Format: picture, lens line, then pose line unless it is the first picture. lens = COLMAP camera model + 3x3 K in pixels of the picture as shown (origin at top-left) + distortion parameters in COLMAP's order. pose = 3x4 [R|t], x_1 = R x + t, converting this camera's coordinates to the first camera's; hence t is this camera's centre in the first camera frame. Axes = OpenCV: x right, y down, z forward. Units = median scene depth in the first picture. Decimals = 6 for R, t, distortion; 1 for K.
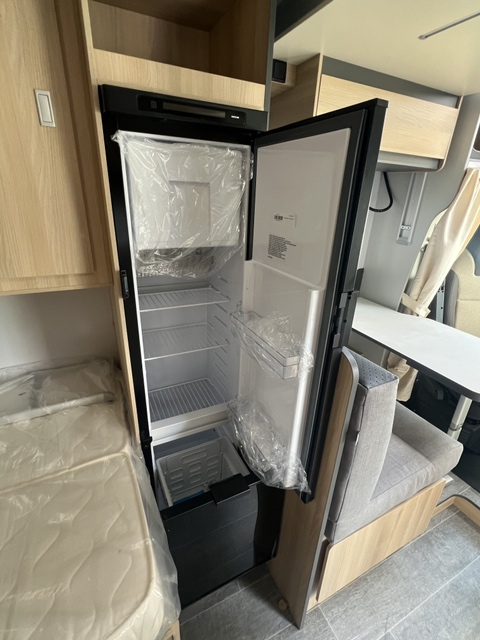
lens RADIAL K [[300.0, 0, 237.9], [0, 300.0, 318.9], [0, 0, 1]] dist [-0.000471, 0.000592]
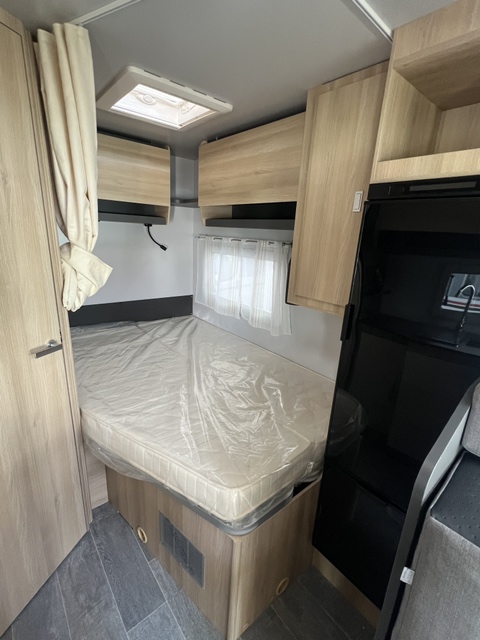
lens RADIAL K [[300.0, 0, 239.9], [0, 300.0, 321.1], [0, 0, 1]] dist [-0.000471, 0.000592]
pose [[0.243949, 0.253731, -0.936007, 0.632991], [-0.414373, 0.899897, 0.135945, -0.070502], [0.876803, 0.354692, 0.324668, 0.126917]]
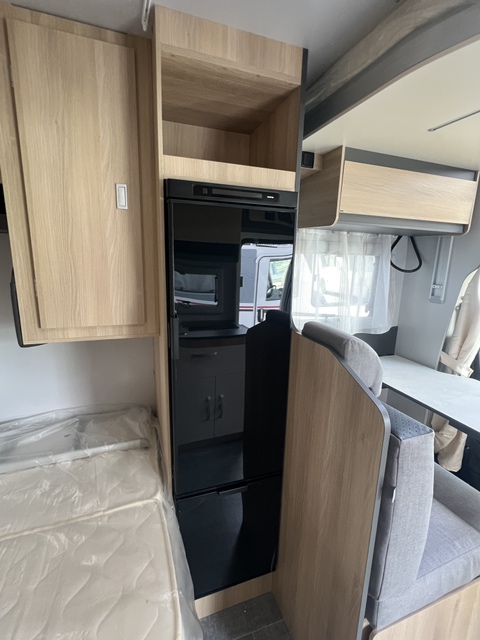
lens RADIAL K [[300.0, 0, 238.6], [0, 300.0, 319.6], [0, 0, 1]] dist [-0.000471, 0.000592]
pose [[0.994077, 0.011109, -0.108110, -0.000051], [-0.031480, 0.981548, -0.188605, 0.032479], [0.104020, 0.190891, 0.976084, -0.076139]]
